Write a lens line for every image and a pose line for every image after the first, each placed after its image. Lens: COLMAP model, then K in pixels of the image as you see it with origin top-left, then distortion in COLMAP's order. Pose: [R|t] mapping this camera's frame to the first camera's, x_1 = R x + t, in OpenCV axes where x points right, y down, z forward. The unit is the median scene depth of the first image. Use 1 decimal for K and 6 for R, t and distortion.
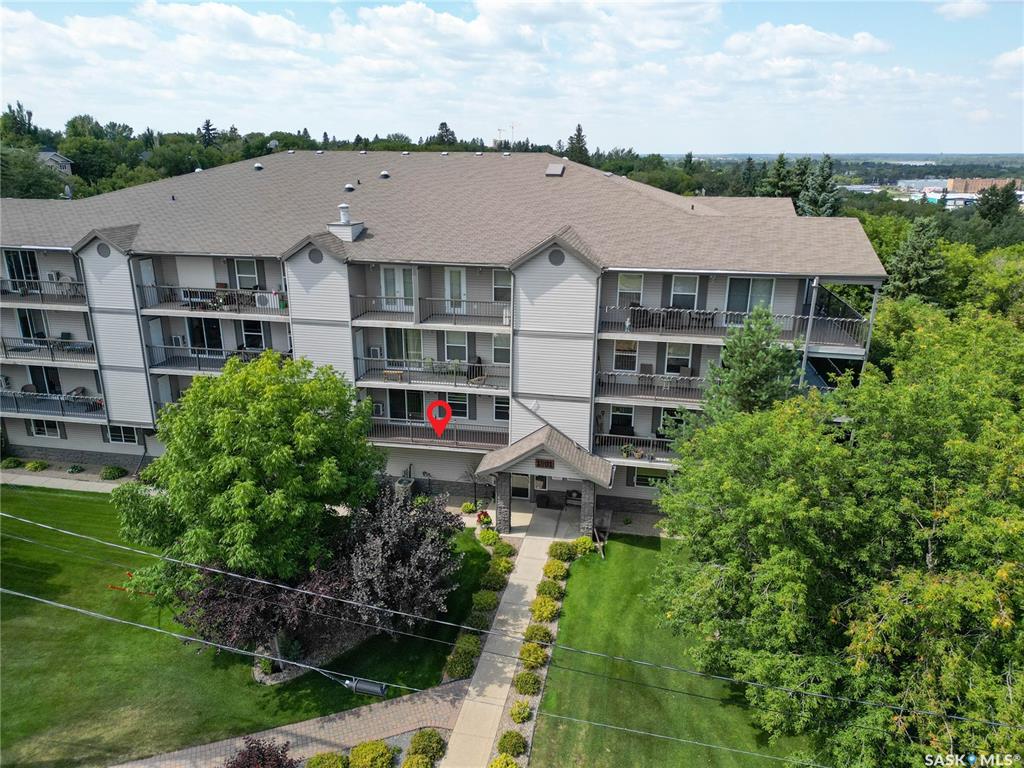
lens RADIAL K [[710.7, 0, 507.1], [0, 710.7, 383.7], [0, 0, 1]] dist [0.079282, -0.086826]
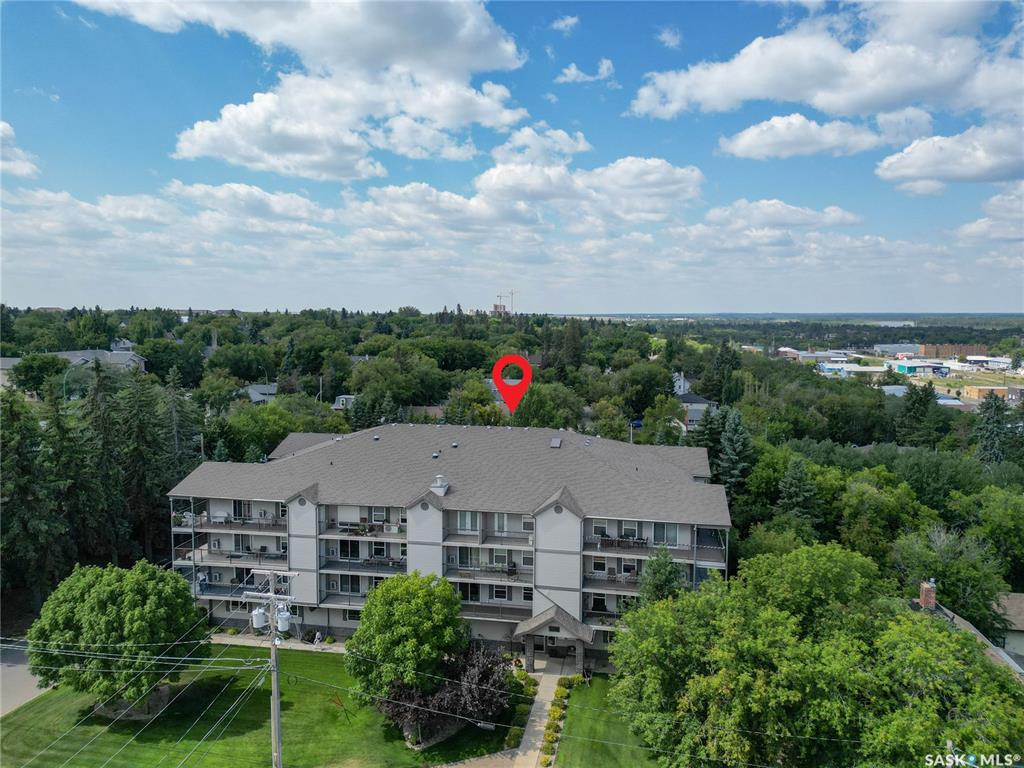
lens RADIAL K [[710.7, 0, 507.1], [0, 710.7, 383.7], [0, 0, 1]] dist [0.079282, -0.086826]
pose [[0.999993, -0.002722, 0.002475, -0.063085], [0.003183, 0.977530, -0.210774, -0.102145], [-0.001846, 0.210781, 0.977532, -0.818414]]
